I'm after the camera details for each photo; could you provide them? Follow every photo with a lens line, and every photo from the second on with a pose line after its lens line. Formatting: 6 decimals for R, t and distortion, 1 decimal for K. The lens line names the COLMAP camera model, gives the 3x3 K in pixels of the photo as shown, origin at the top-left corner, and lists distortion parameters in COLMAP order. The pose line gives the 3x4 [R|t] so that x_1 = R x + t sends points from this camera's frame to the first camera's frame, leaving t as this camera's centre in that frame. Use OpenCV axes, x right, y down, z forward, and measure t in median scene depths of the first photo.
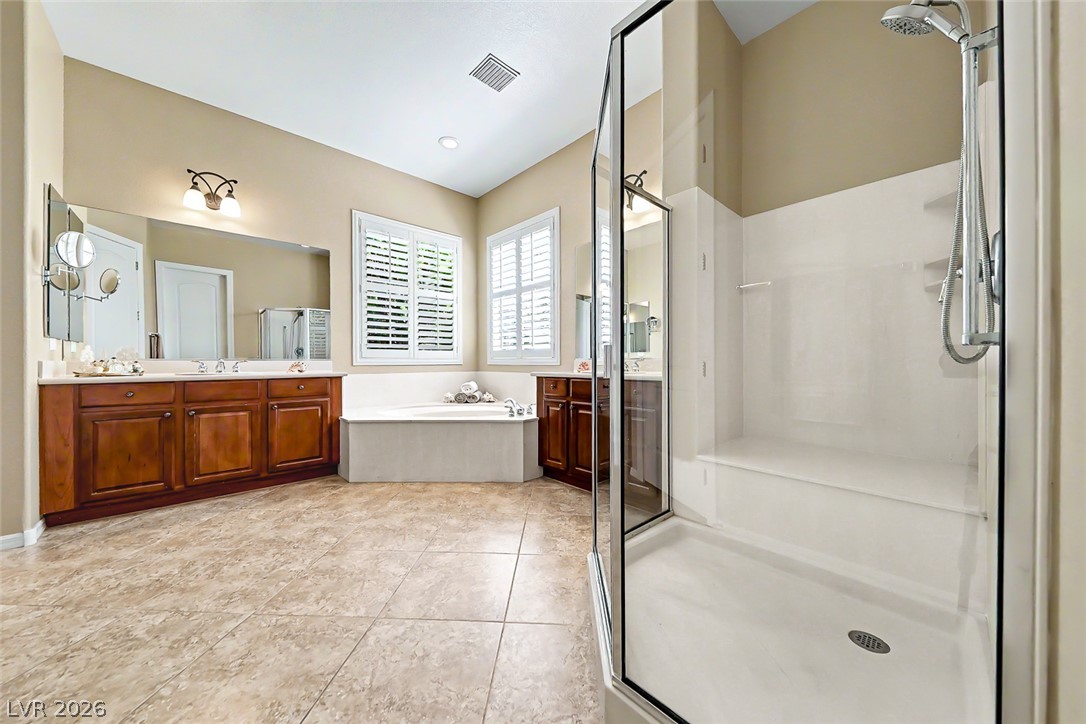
lens RADIAL K [[375.9, 0, 541.2], [0, 375.9, 363.3], [0, 0, 1]] dist [0.008824, -0.002491]
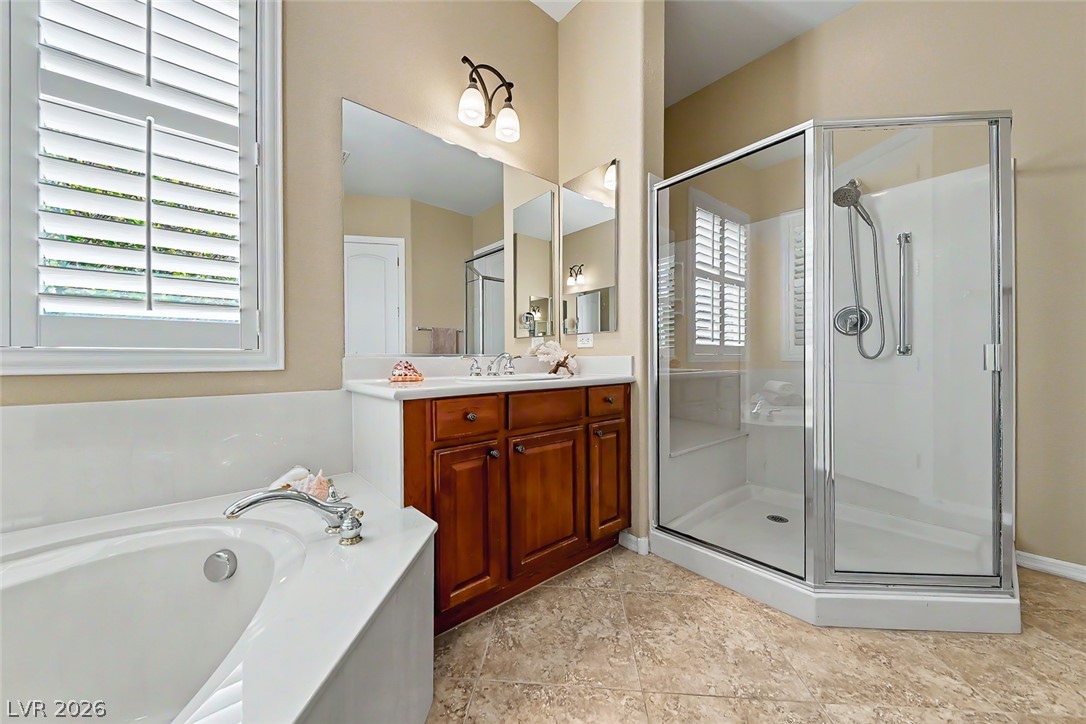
lens RADIAL K [[375.9, 0, 537.5], [0, 375.9, 359.7], [0, 0, 1]] dist [0.008824, -0.002491]
pose [[0.024560, 0.001813, 0.999697, -0.408305], [0.004649, 0.999987, -0.001928, -0.004323], [-0.999688, 0.004695, 0.024552, 0.906930]]
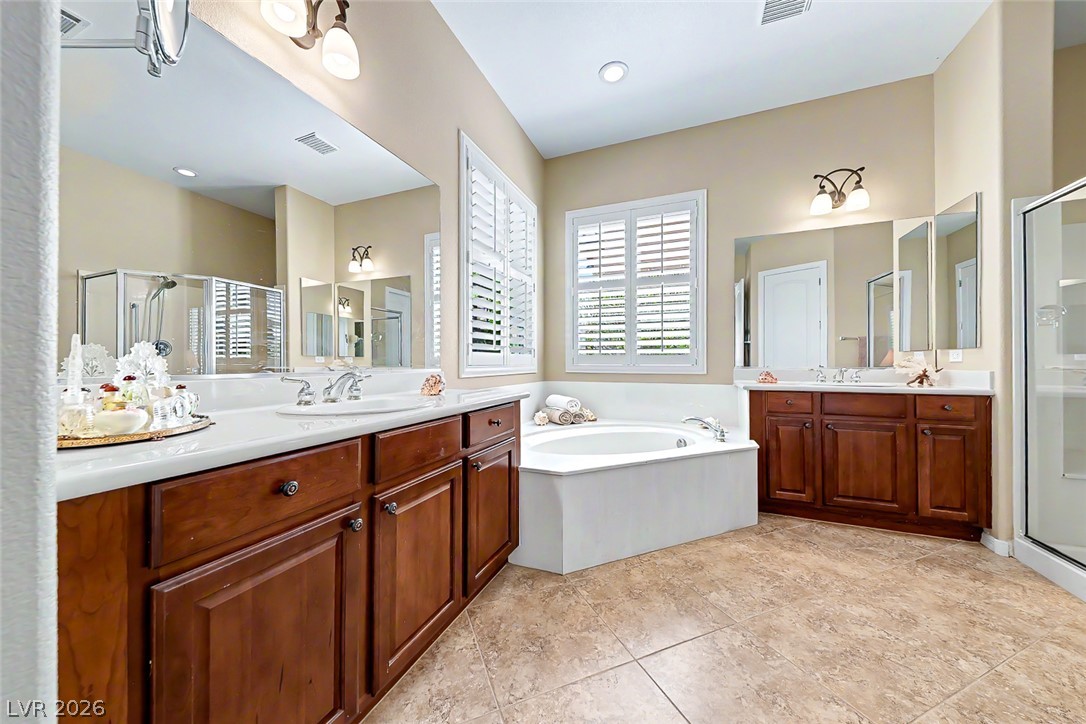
lens RADIAL K [[375.9, 0, 537.0], [0, 375.9, 362.2], [0, 0, 1]] dist [0.008824, -0.002491]
pose [[0.905847, 0.003801, 0.423588, -0.825059], [-0.003015, 0.999992, -0.002526, -0.023852], [-0.423595, 0.001011, 0.905851, 0.482234]]
